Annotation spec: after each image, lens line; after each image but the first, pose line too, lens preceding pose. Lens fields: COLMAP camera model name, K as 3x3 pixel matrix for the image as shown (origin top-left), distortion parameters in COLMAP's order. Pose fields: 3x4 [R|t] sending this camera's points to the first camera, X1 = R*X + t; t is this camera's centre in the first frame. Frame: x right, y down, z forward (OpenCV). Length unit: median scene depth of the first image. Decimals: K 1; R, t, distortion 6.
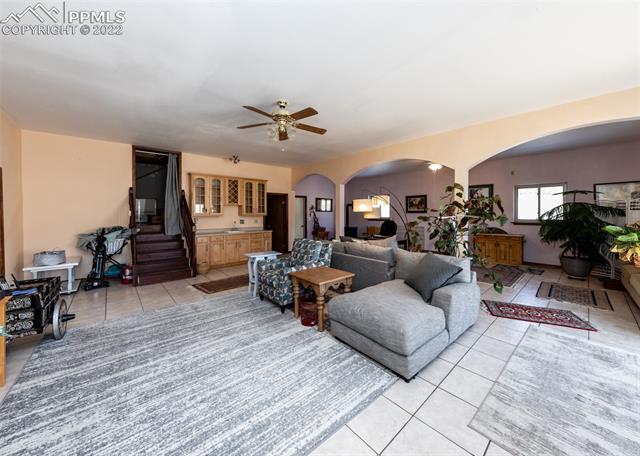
lens RADIAL K [[238.5, 0, 317.0], [0, 238.5, 211.2], [0, 0, 1]] dist [0.001517, 0.000065]
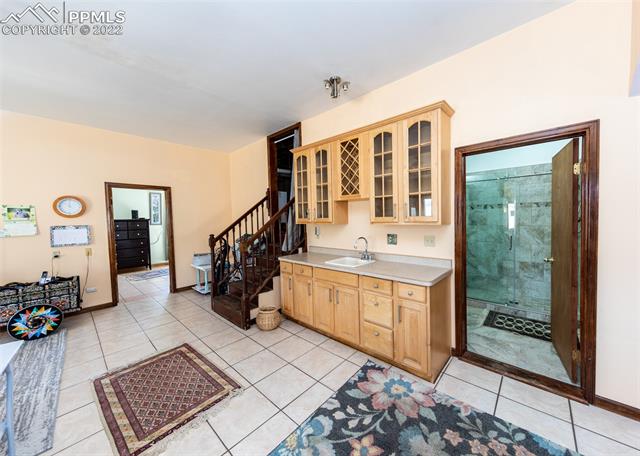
lens RADIAL K [[238.5, 0, 322.5], [0, 238.5, 225.8], [0, 0, 1]] dist [0.001517, 0.000065]
pose [[0.113276, 0.037611, -0.992851, 0.075358], [0.013669, 0.999130, 0.039408, 0.005643], [0.993470, -0.018035, 0.112663, 0.901344]]
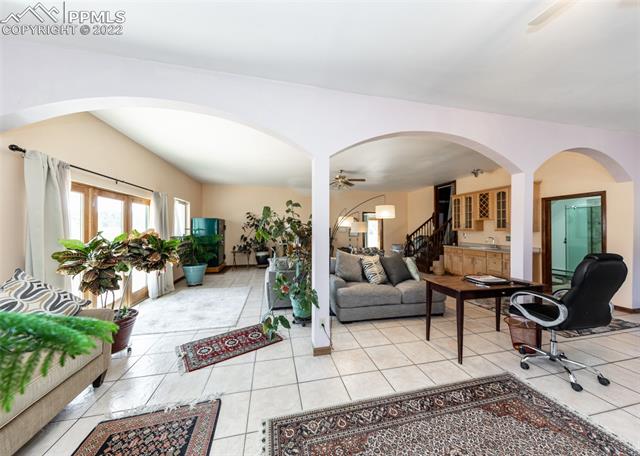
lens RADIAL K [[207.7, 0, 319.6], [0, 207.7, 229.2], [0, 0, 1]] dist [0.000008, -0.000008]
pose [[-0.475210, 0.010392, -0.879811, 0.702346], [0.000820, 0.999935, 0.011368, 0.002754], [0.879872, 0.004681, -0.475188, 0.815776]]
